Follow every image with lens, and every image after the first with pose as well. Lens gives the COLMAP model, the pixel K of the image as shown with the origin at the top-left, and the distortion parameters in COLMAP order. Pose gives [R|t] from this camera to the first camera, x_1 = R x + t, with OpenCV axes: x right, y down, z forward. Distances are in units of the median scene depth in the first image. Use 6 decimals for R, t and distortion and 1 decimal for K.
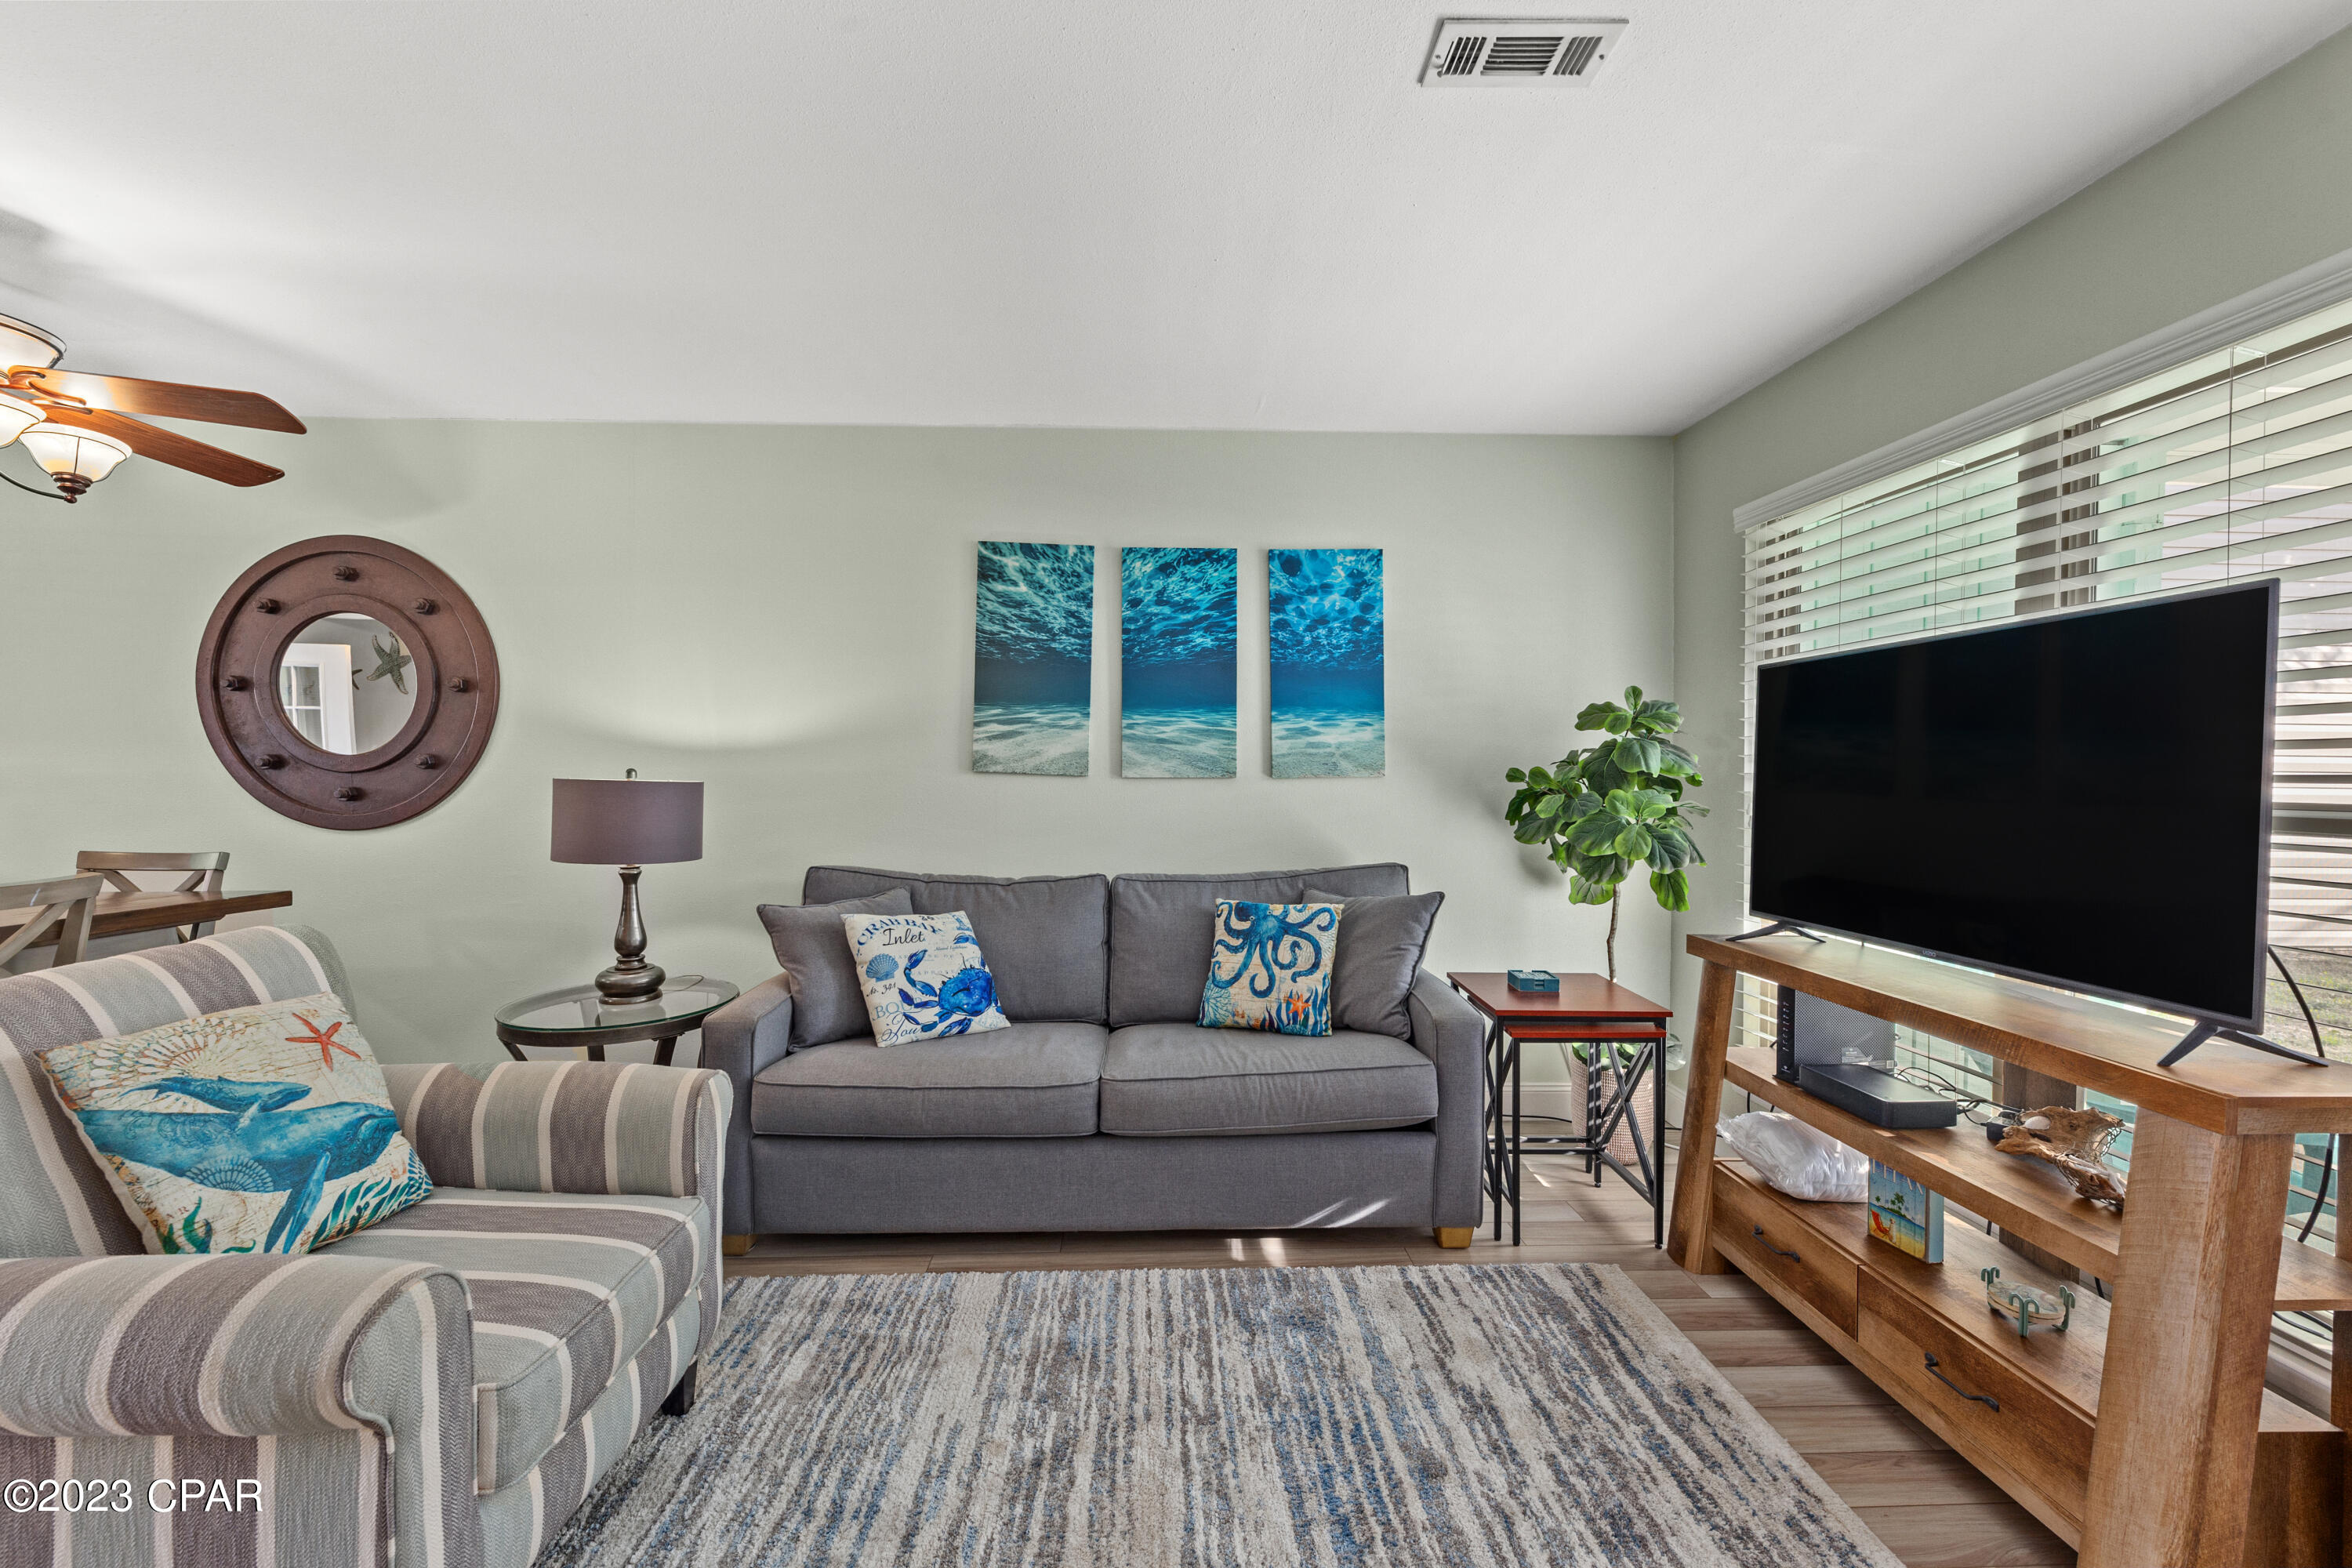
lens RADIAL K [[952.0, 0, 1171.1], [0, 952.0, 783.2], [0, 0, 1]] dist [0.000975, -0.000040]
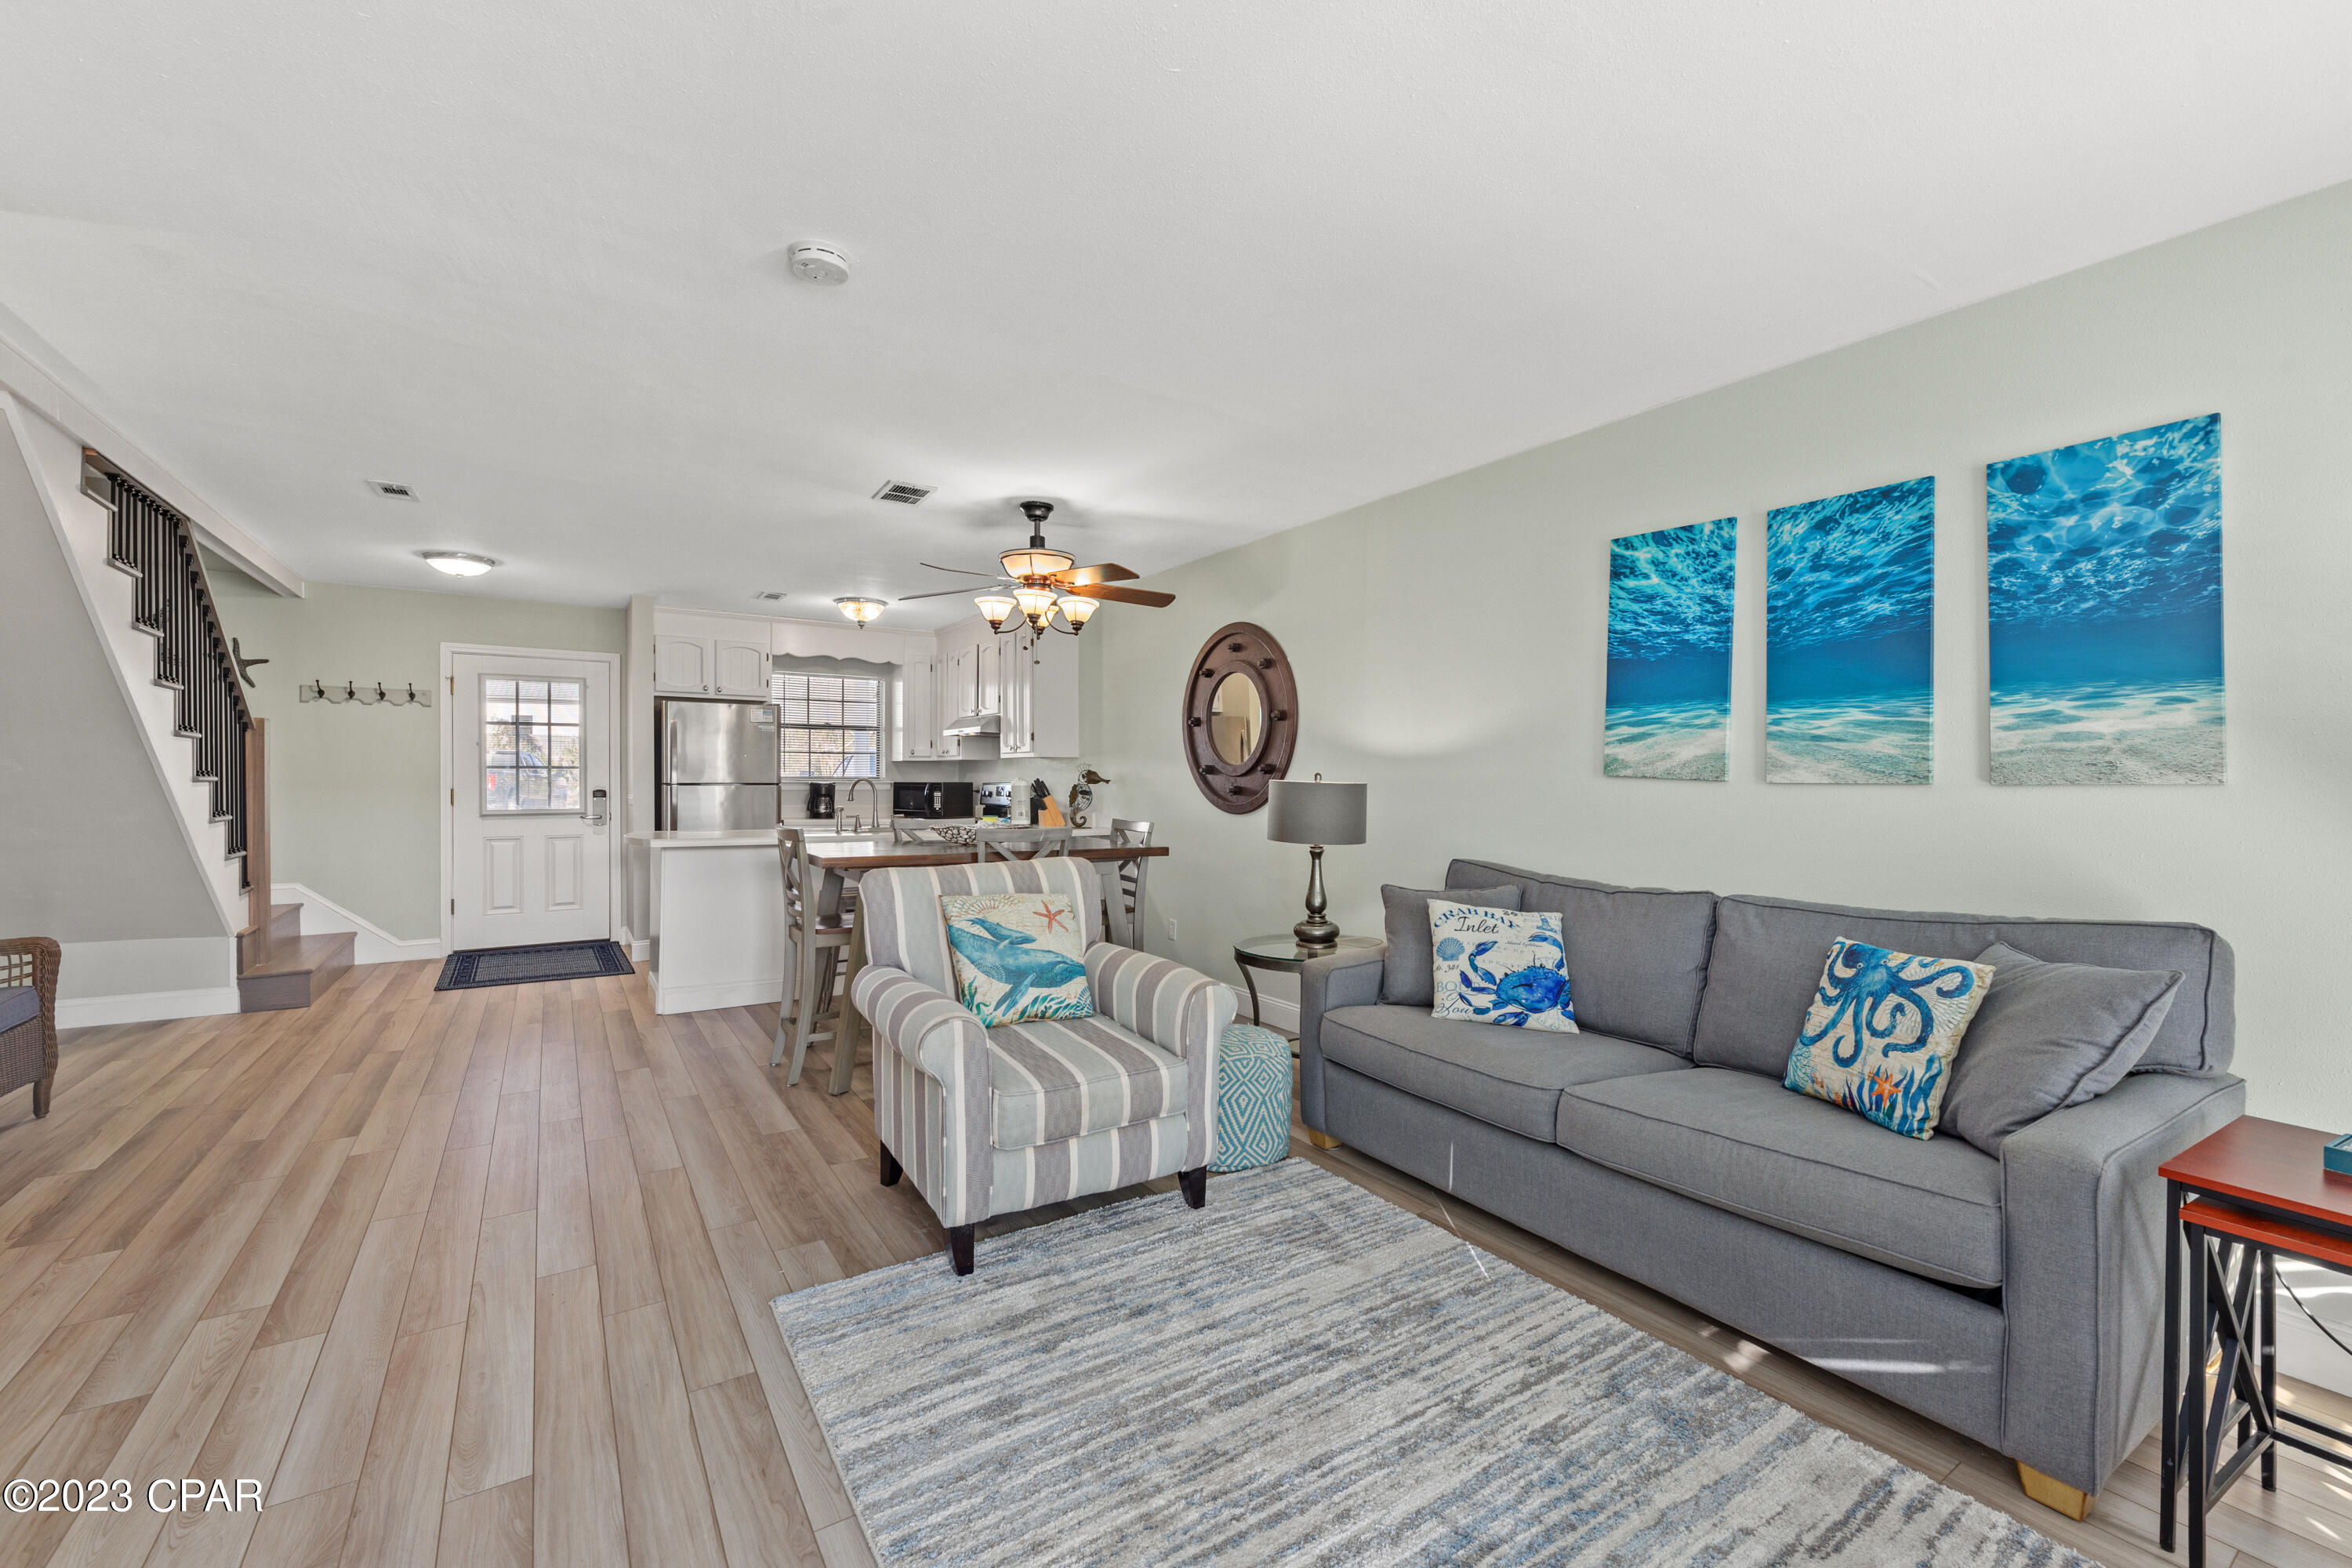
lens RADIAL K [[965.3, 0, 1171.4], [0, 965.3, 782.5], [0, 0, 1]] dist [0.009069, -0.004171]
pose [[0.516376, 0.005908, -0.856342, 0.470801], [-0.012971, 0.999915, -0.000923, 0.001488], [0.856264, 0.011584, 0.516409, 0.117756]]
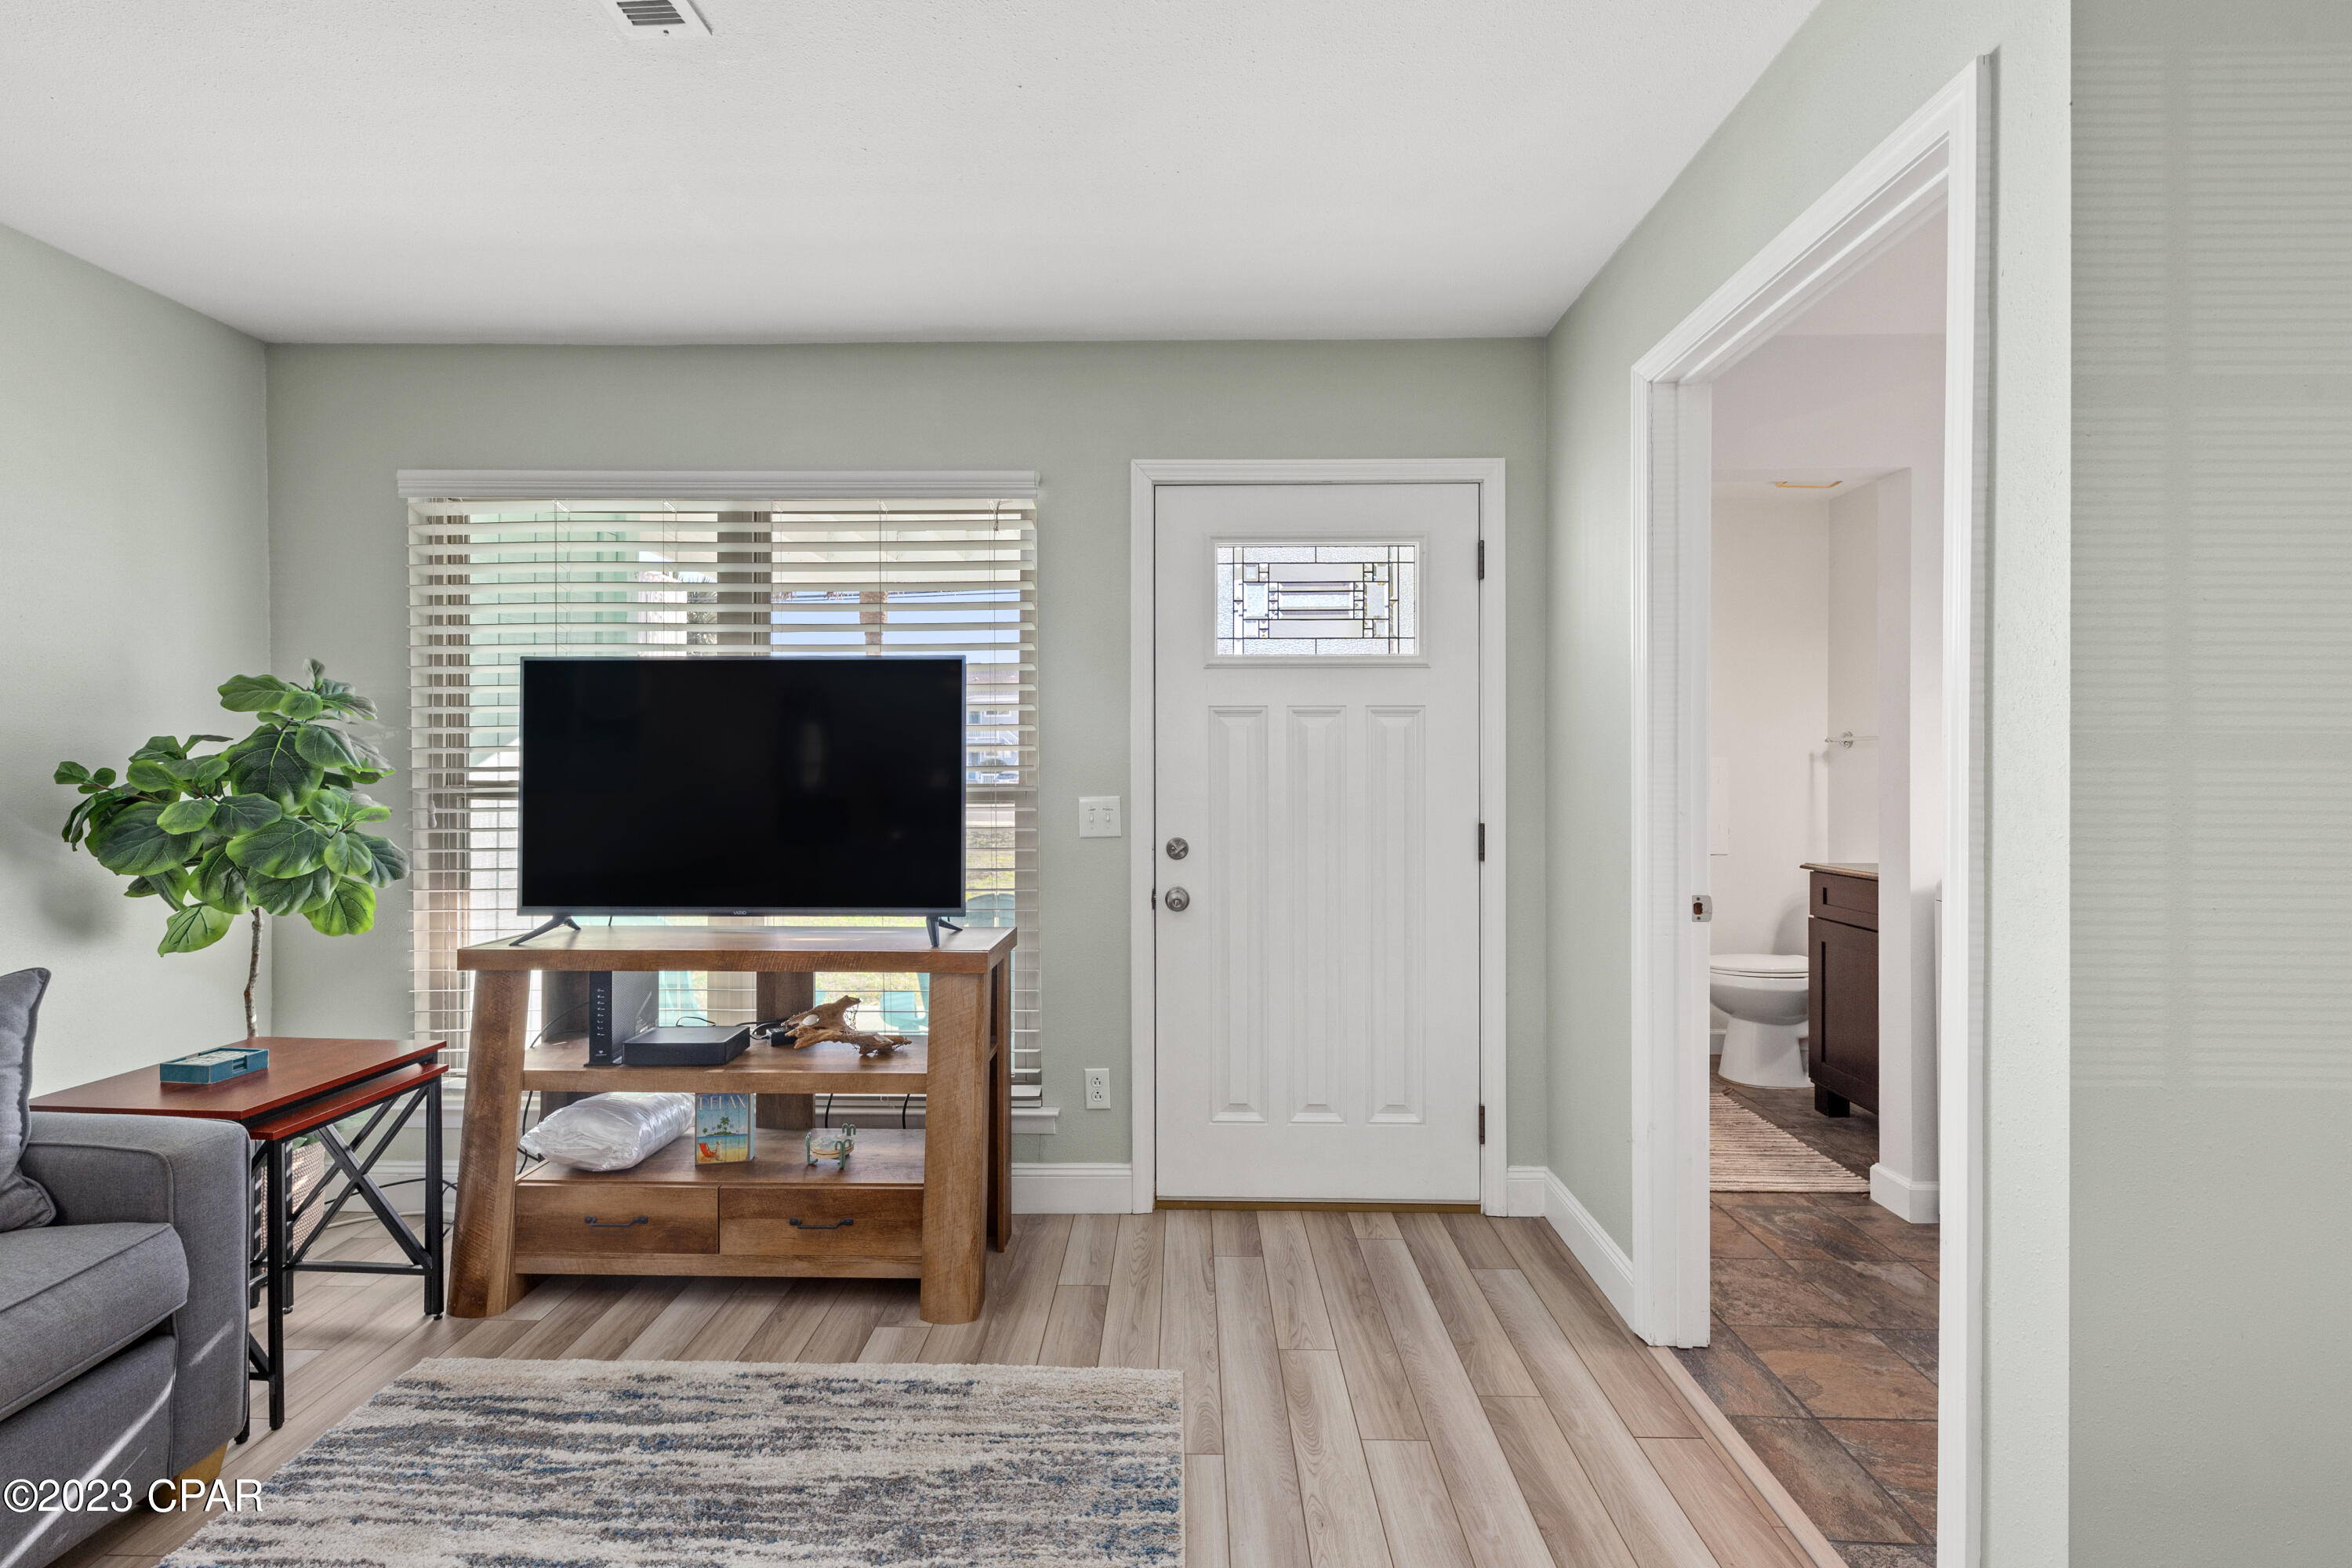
lens RADIAL K [[975.4, 0, 1173.1], [0, 975.4, 762.8], [0, 0, 1]] dist [0.001269, 0.000073]
pose [[0.055073, -0.001768, 0.998481, -0.287705], [0.016171, 0.999869, 0.000879, -0.005190], [-0.998351, 0.016098, 0.055094, 0.238805]]
